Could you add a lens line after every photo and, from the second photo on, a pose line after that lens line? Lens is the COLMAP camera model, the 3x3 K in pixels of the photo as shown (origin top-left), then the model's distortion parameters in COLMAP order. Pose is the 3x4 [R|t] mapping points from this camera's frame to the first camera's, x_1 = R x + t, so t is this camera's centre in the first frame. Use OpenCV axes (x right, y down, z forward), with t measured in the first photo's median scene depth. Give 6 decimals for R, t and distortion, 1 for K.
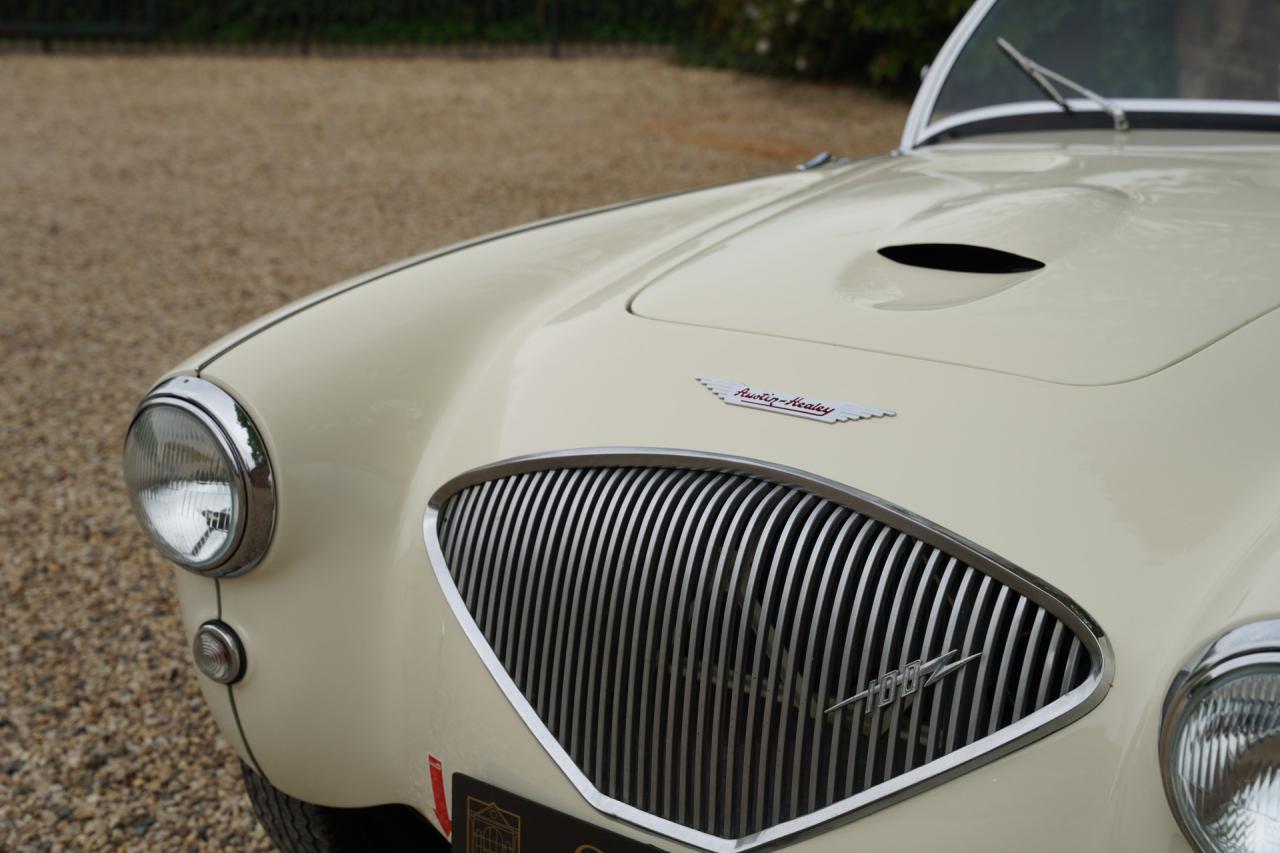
lens RADIAL K [[1844.0, 0, 631.9], [0, 1844.0, 437.5], [0, 0, 1]] dist [0.124552, 0.000000]
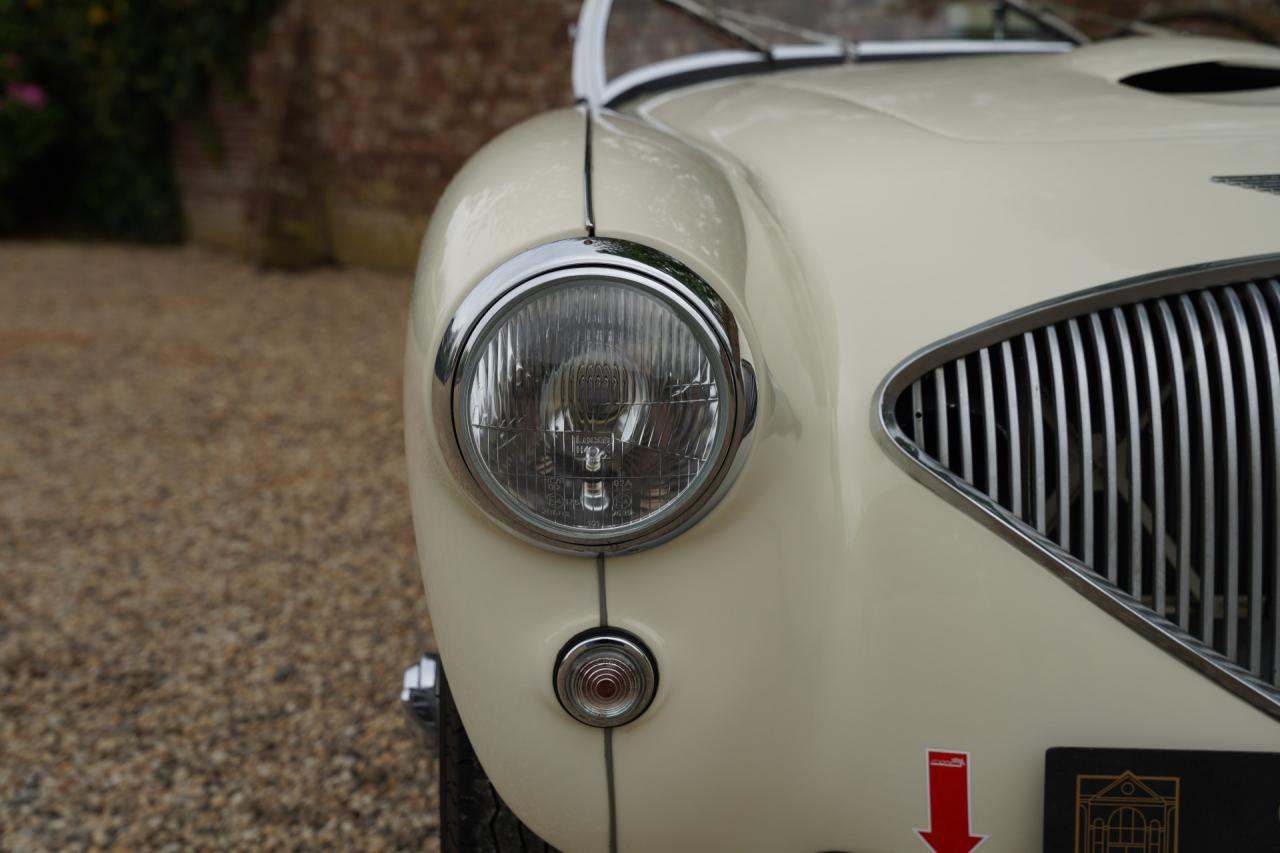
lens RADIAL K [[1758.2, 0, 645.5], [0, 1758.2, 432.7], [0, 0, 1]] dist [0.090830, 0.000000]
pose [[0.805807, -0.112884, 0.581319, -0.605261], [0.164471, 0.985704, -0.036575, 0.061353], [-0.568880, 0.125083, 0.812853, 0.526181]]
